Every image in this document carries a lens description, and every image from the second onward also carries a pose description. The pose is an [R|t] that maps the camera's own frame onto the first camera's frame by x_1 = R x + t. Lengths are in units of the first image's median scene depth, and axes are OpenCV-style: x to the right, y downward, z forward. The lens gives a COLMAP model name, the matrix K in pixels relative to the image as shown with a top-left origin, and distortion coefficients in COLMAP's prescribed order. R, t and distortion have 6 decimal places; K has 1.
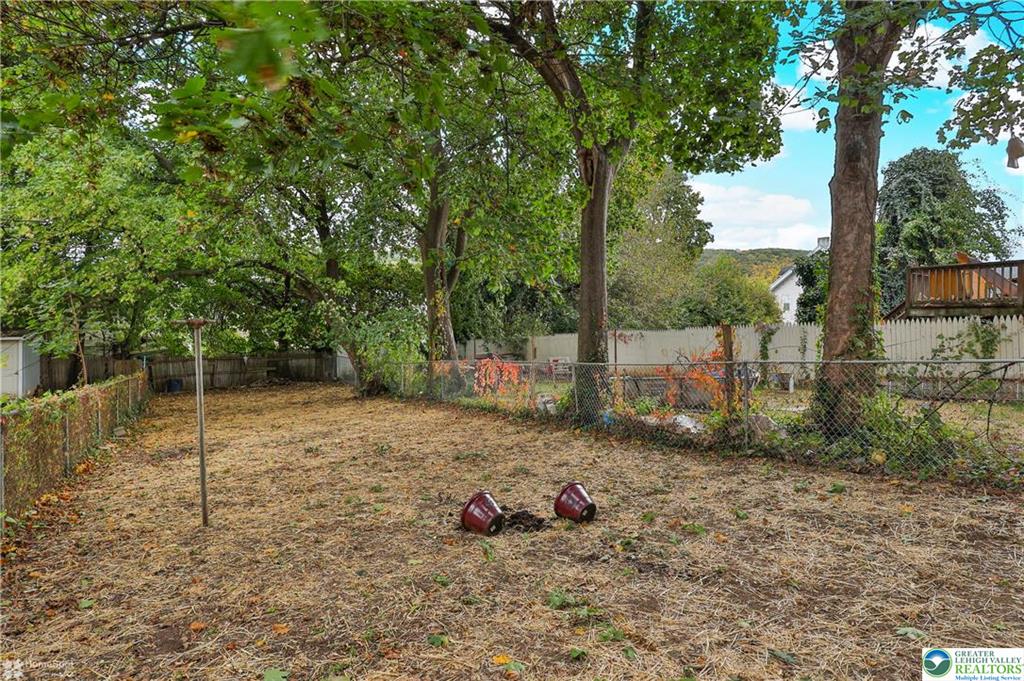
lens RADIAL K [[507.9, 0, 512.0], [0, 507.9, 340.5], [0, 0, 1]] dist [-0.001350, 0.000096]
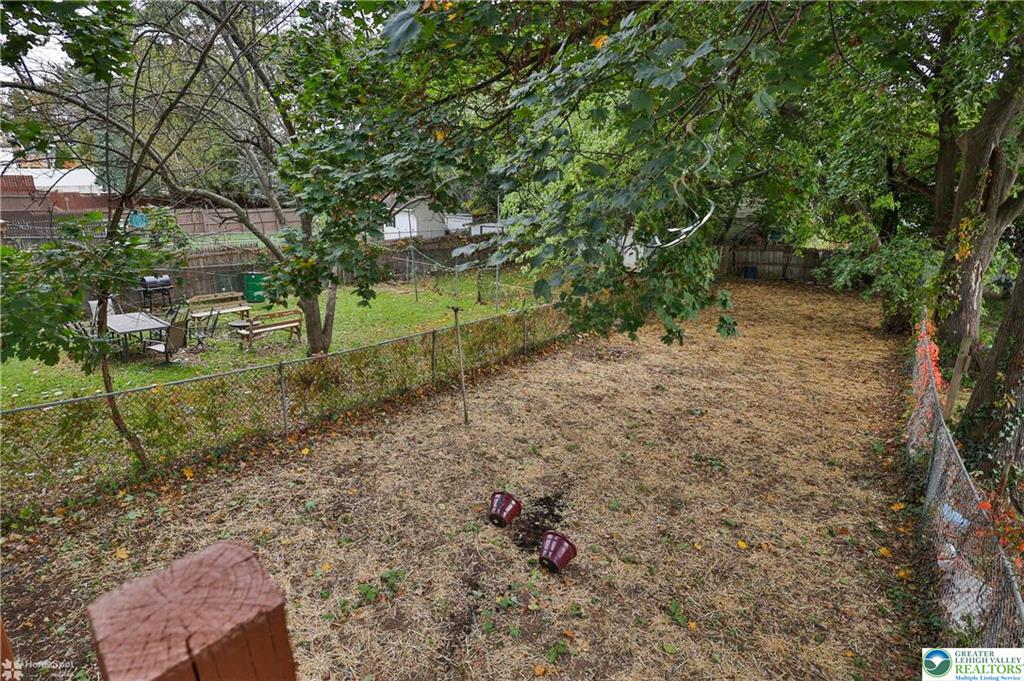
lens RADIAL K [[500.4, 0, 491.1], [0, 500.4, 346.4], [0, 0, 1]] dist [-0.000880, 0.000469]
pose [[0.328647, 0.278962, -0.902315, 0.909069], [-0.003573, 0.955744, 0.294179, -0.391481], [0.944446, -0.093457, 0.315099, 0.597879]]
